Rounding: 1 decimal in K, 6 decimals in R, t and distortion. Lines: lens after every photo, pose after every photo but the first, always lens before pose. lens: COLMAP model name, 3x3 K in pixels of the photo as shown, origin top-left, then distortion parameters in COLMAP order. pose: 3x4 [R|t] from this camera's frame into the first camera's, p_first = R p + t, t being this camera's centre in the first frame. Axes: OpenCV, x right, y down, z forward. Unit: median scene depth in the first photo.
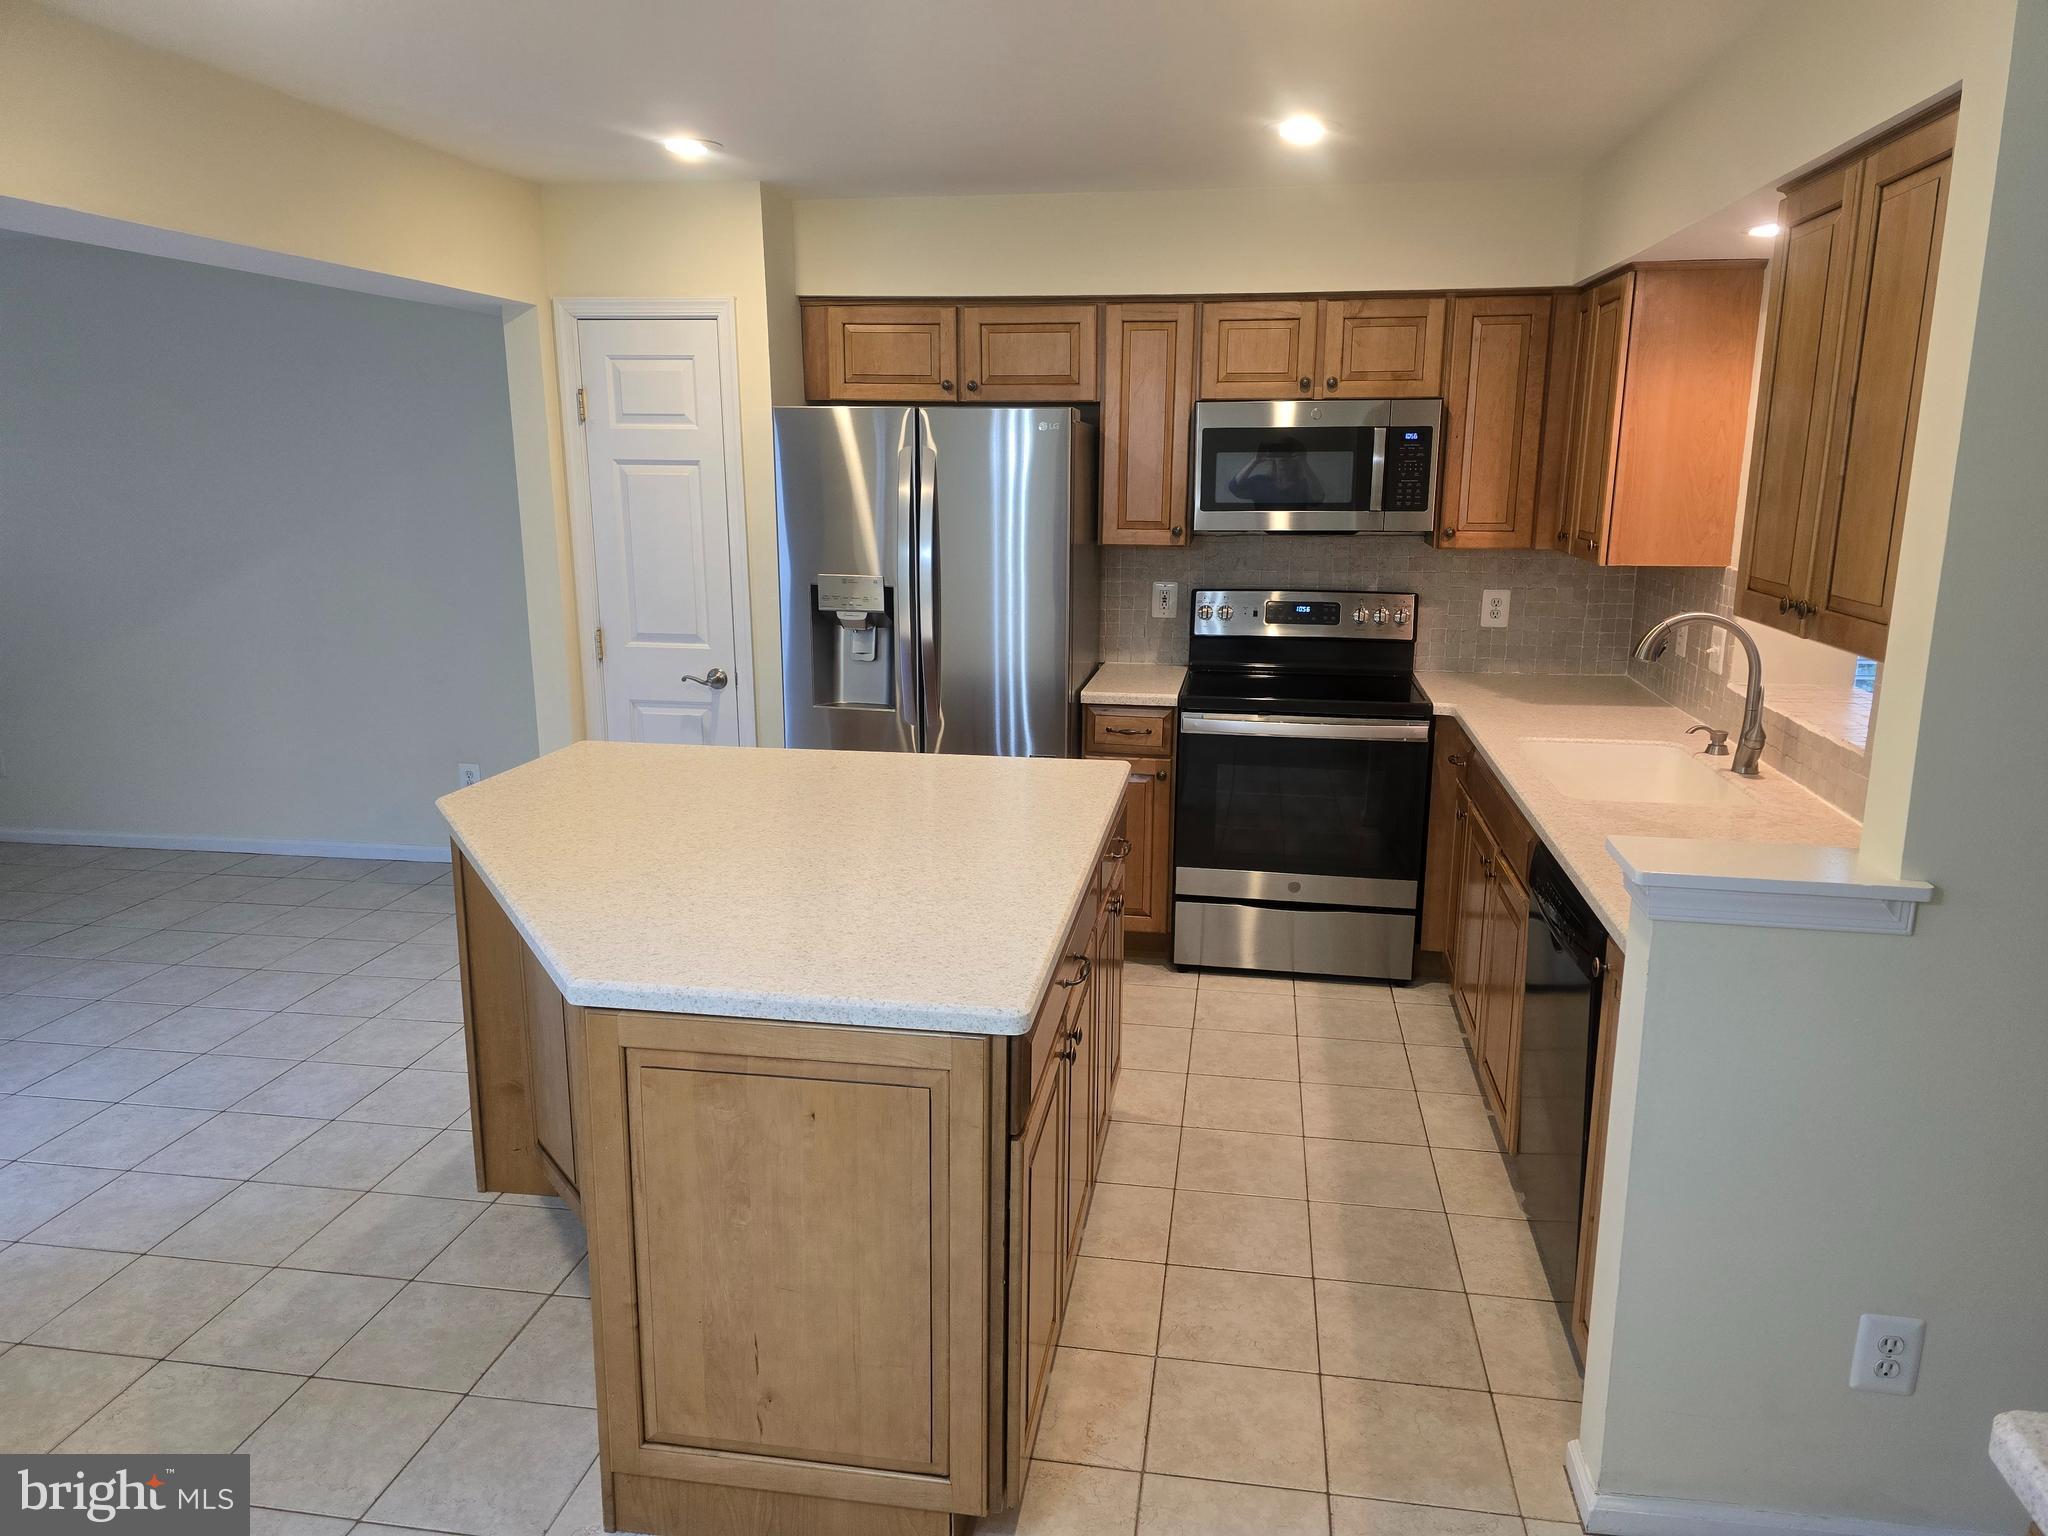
lens RADIAL K [[1369.7, 0, 1025.0], [0, 1369.7, 754.7], [0, 0, 1]] dist [0.063551, -0.113616]
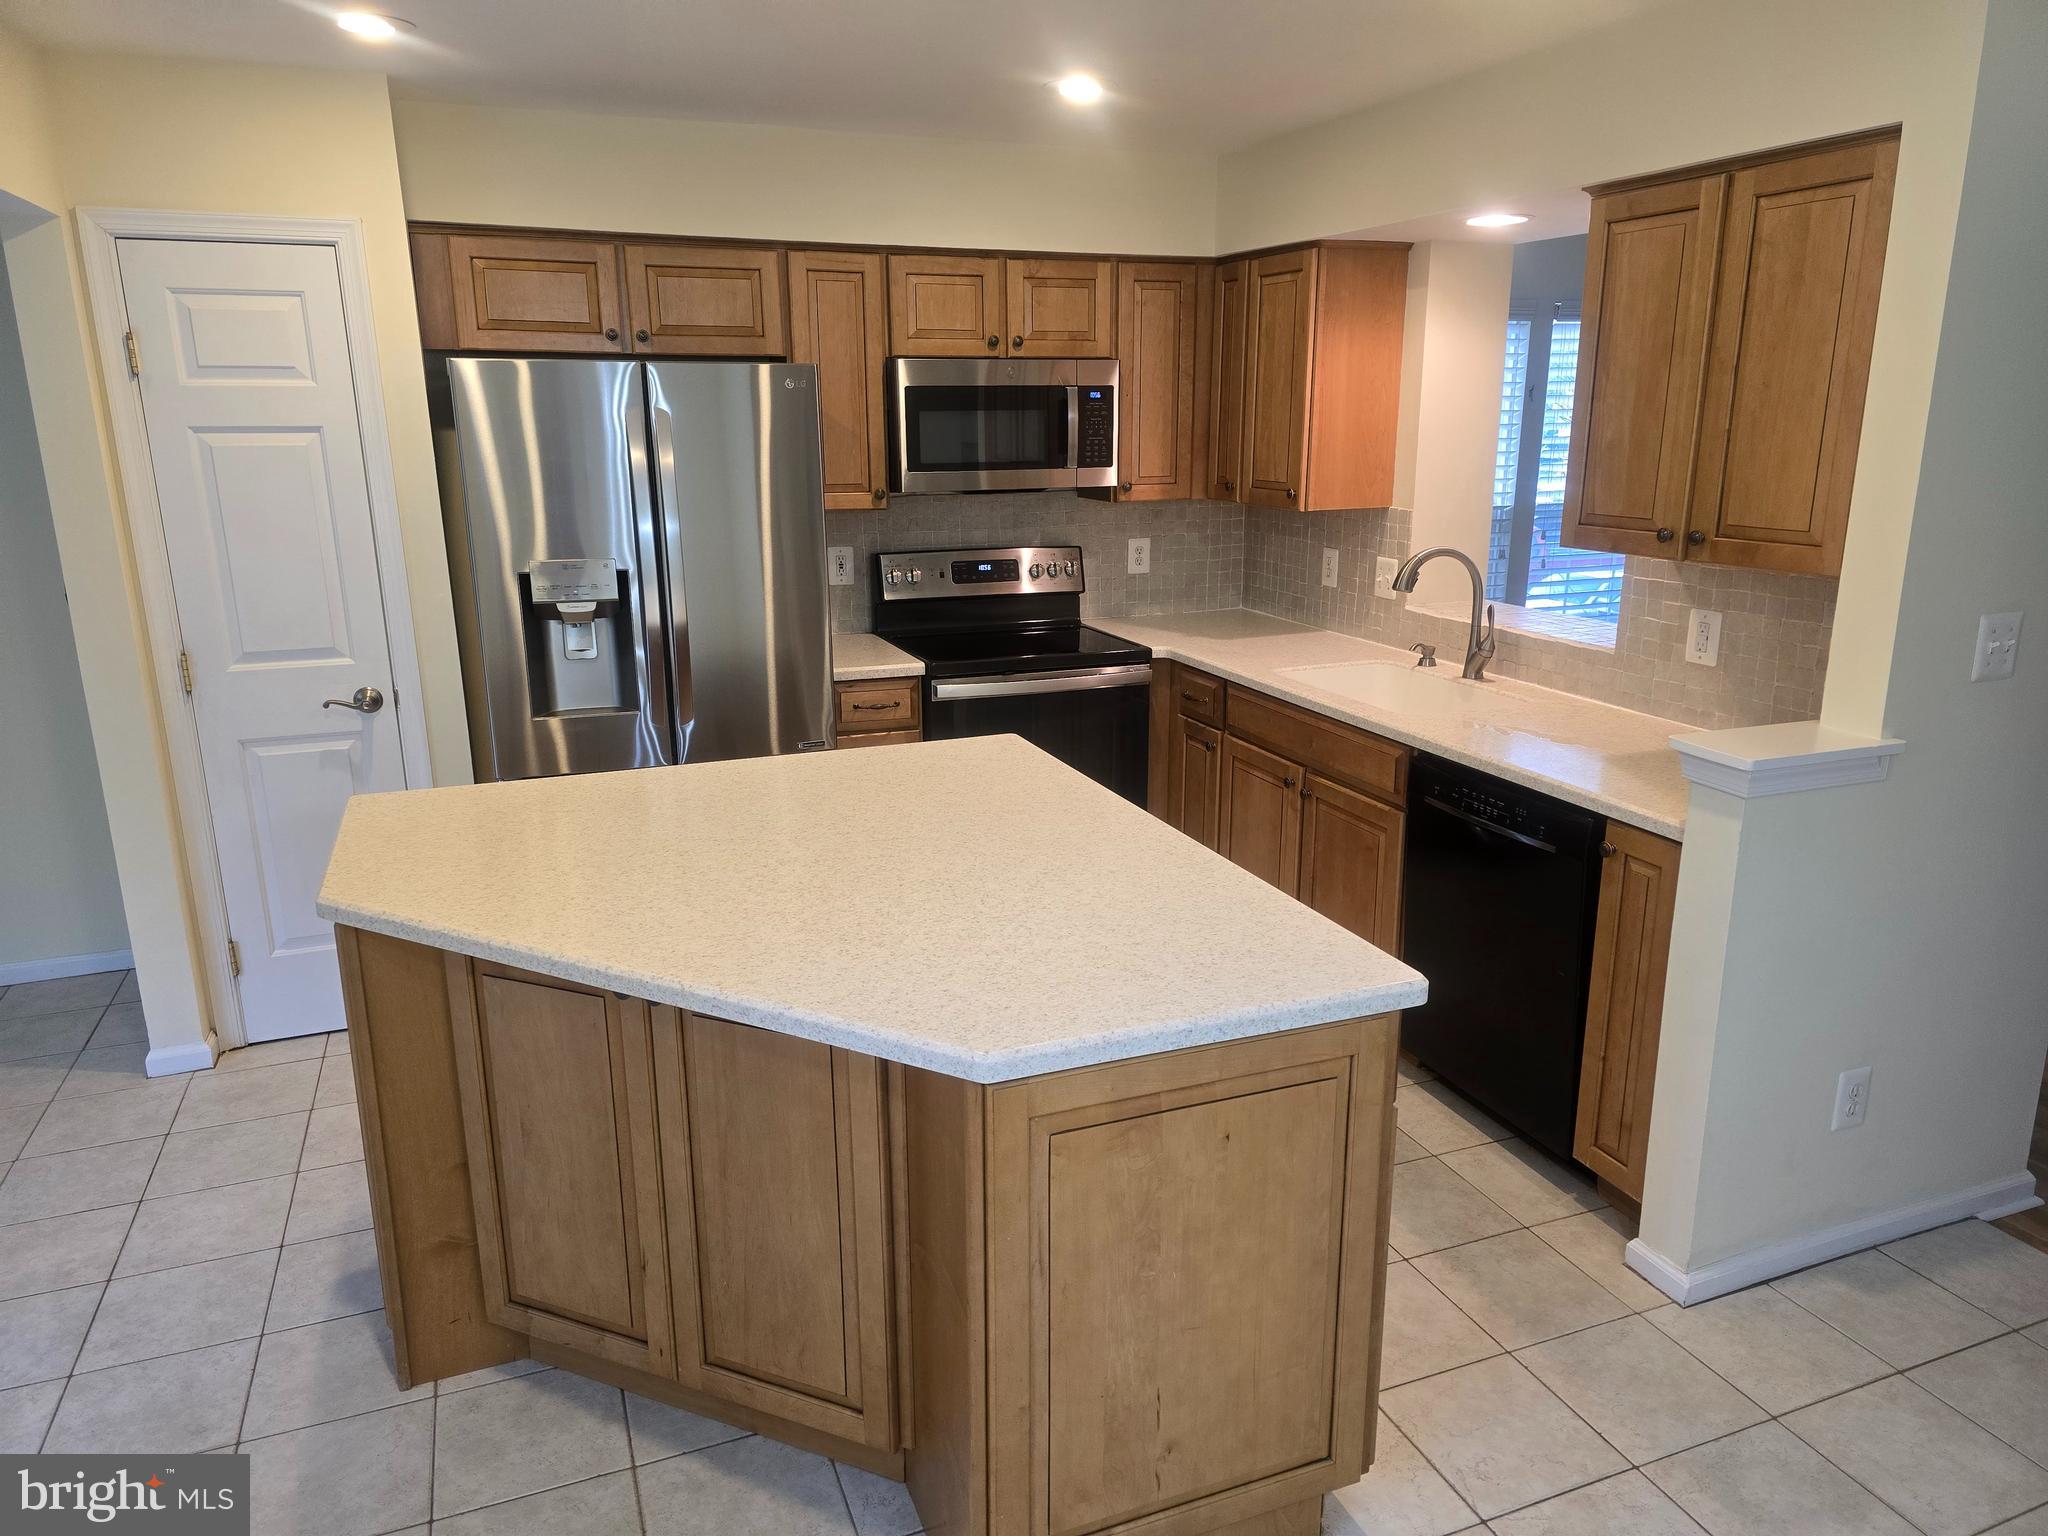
lens RADIAL K [[1377.1, 0, 1024.0], [0, 1377.1, 768.0], [0, 0, 1]] dist [0.023291, -0.039564]
pose [[0.857783, -0.135302, 0.495885, -0.320536], [0.115554, 0.990799, 0.070453, -0.030425], [-0.500855, -0.003132, 0.865525, 0.119965]]
